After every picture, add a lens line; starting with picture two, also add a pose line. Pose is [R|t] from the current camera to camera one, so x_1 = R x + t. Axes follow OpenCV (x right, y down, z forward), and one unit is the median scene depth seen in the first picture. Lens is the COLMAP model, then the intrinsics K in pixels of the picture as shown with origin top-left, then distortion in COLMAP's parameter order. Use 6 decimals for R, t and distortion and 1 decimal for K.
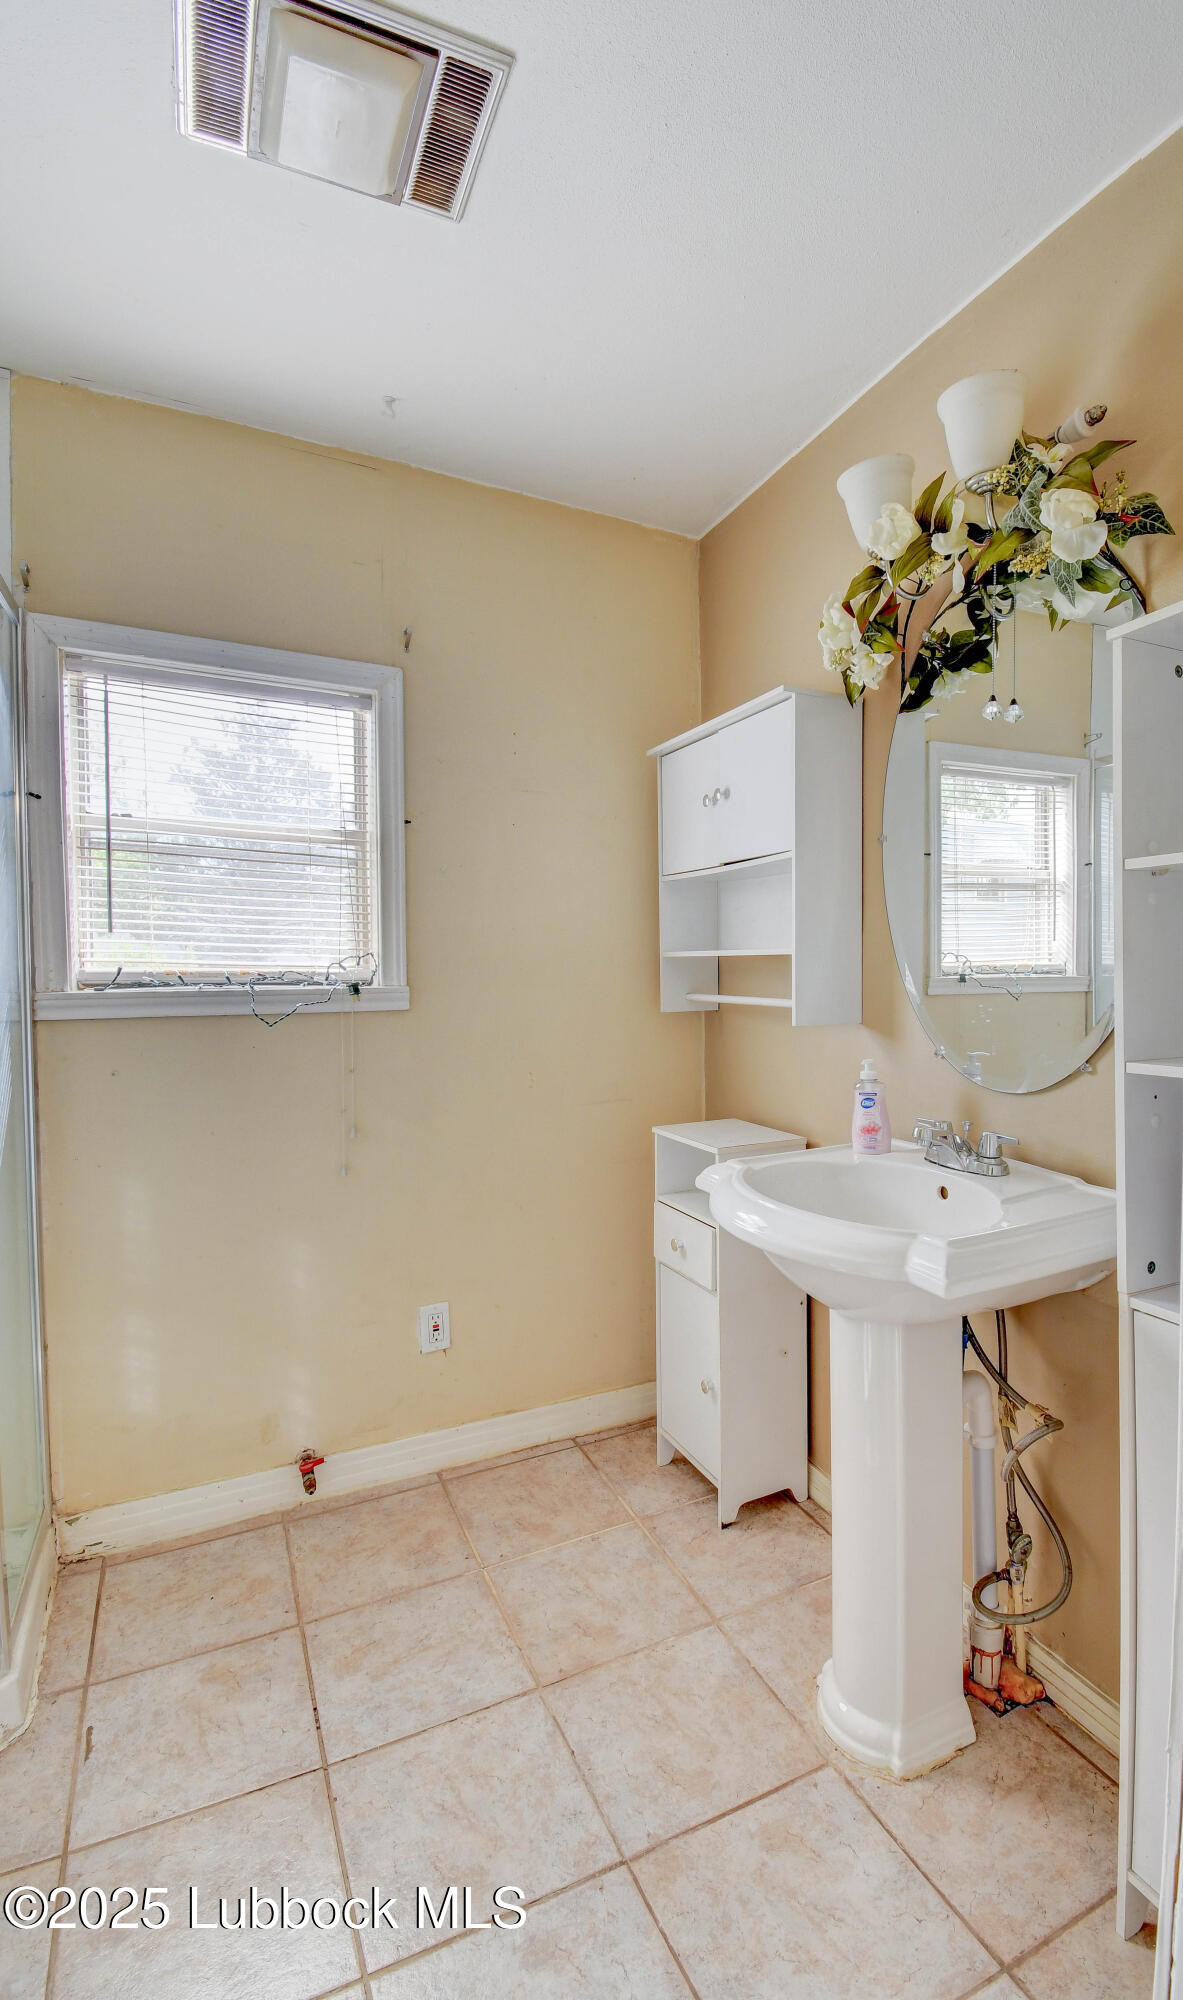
lens RADIAL K [[907.7, 0, 663.5], [0, 907.7, 1003.5], [0, 0, 1]] dist [0.001804, -0.020976]
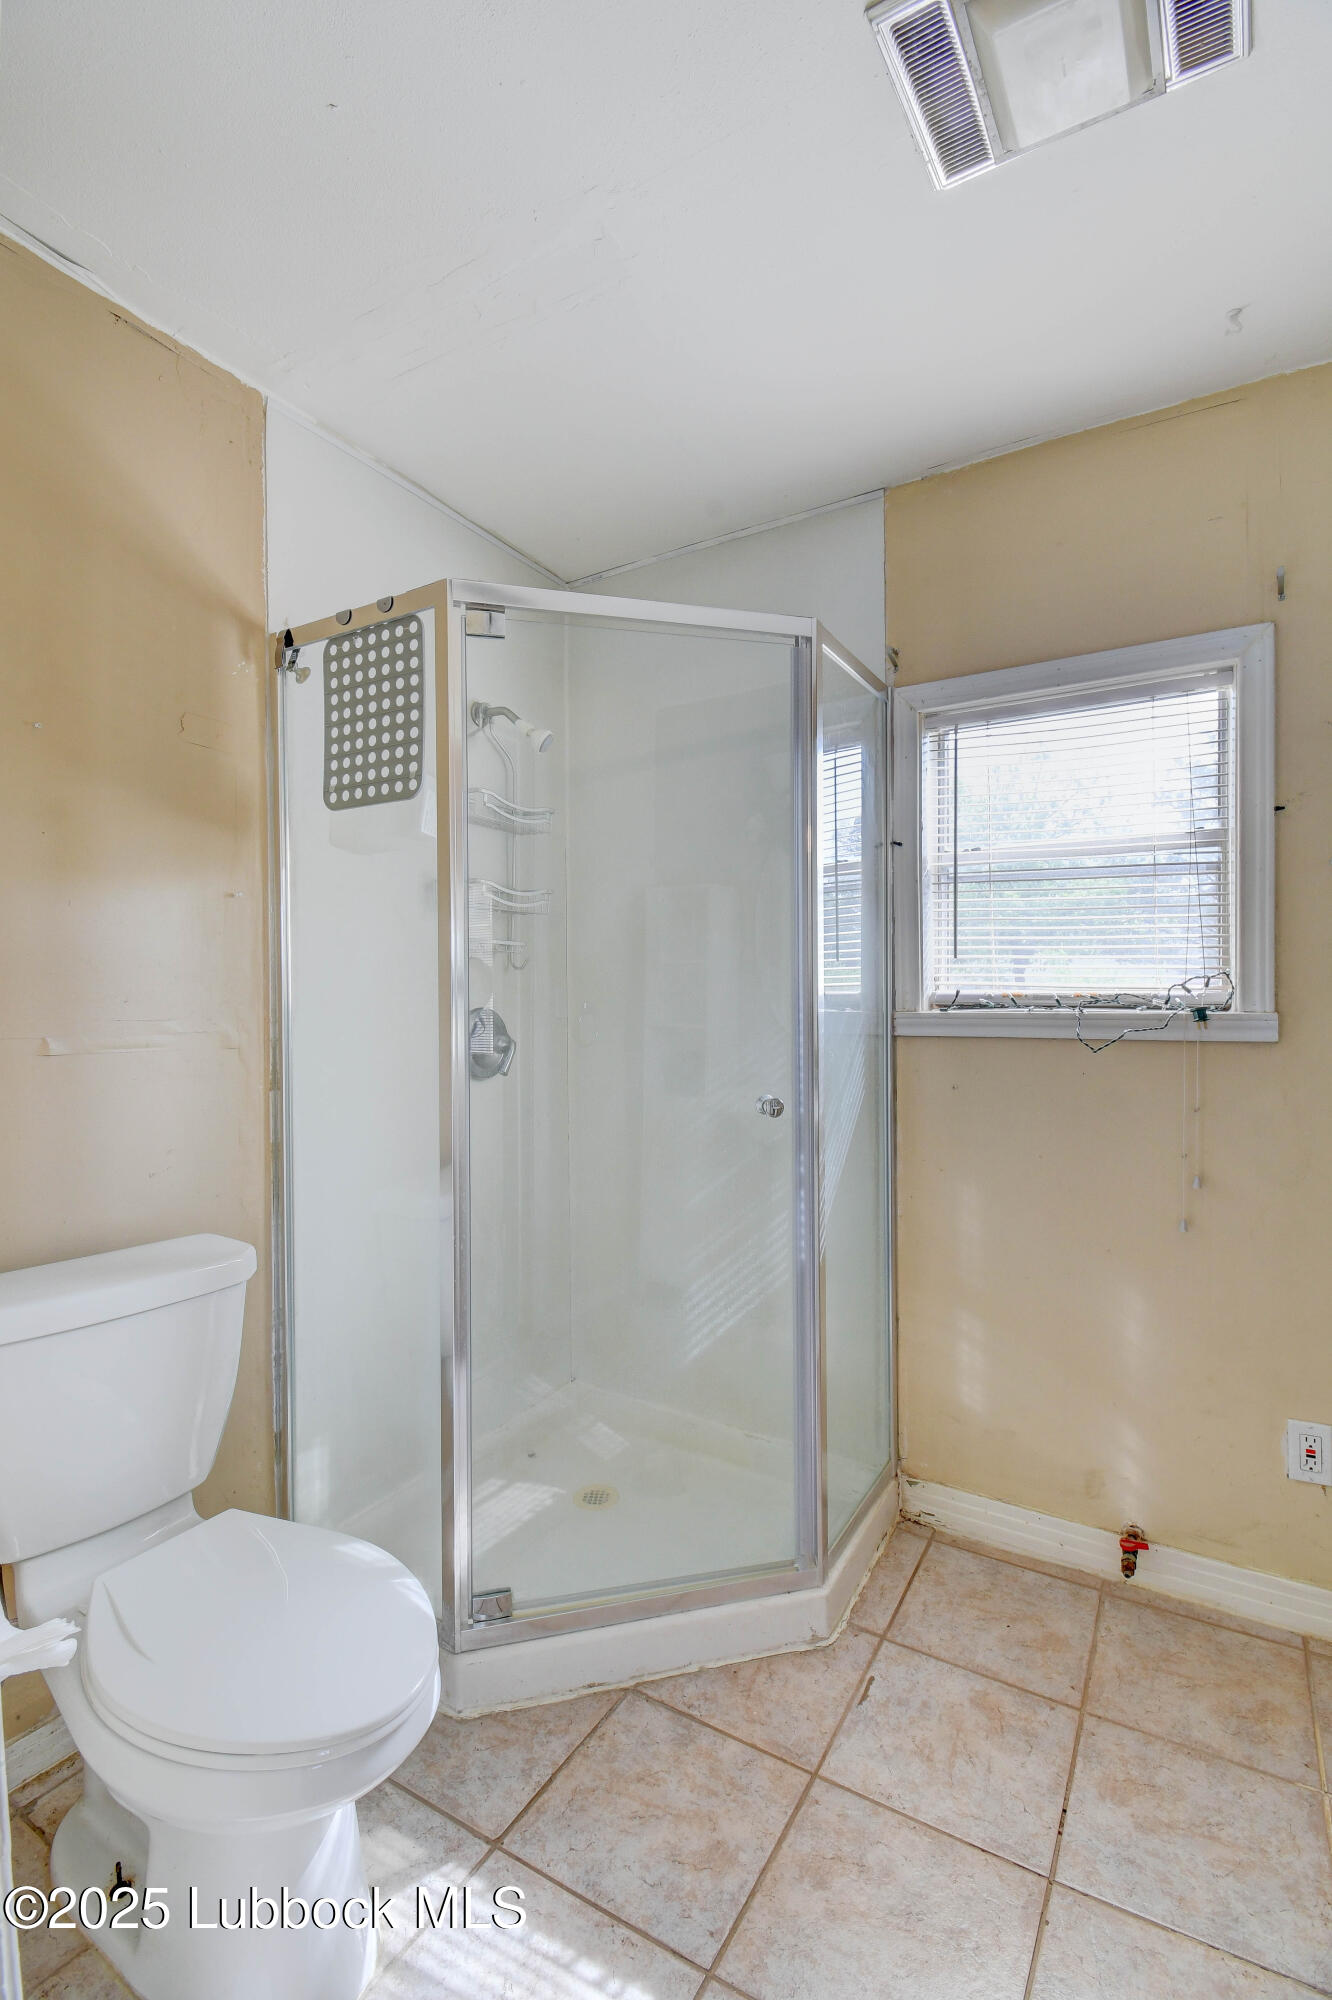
lens RADIAL K [[879.8, 0, 666.0], [0, 879.8, 1000.0], [0, 0, 1]] dist [0.010742, -0.022483]
pose [[0.514442, 0.007692, -0.857490, 0.121447], [-0.028567, 0.999558, -0.008172, -0.009178], [0.857049, 0.028700, 0.514435, 0.152733]]
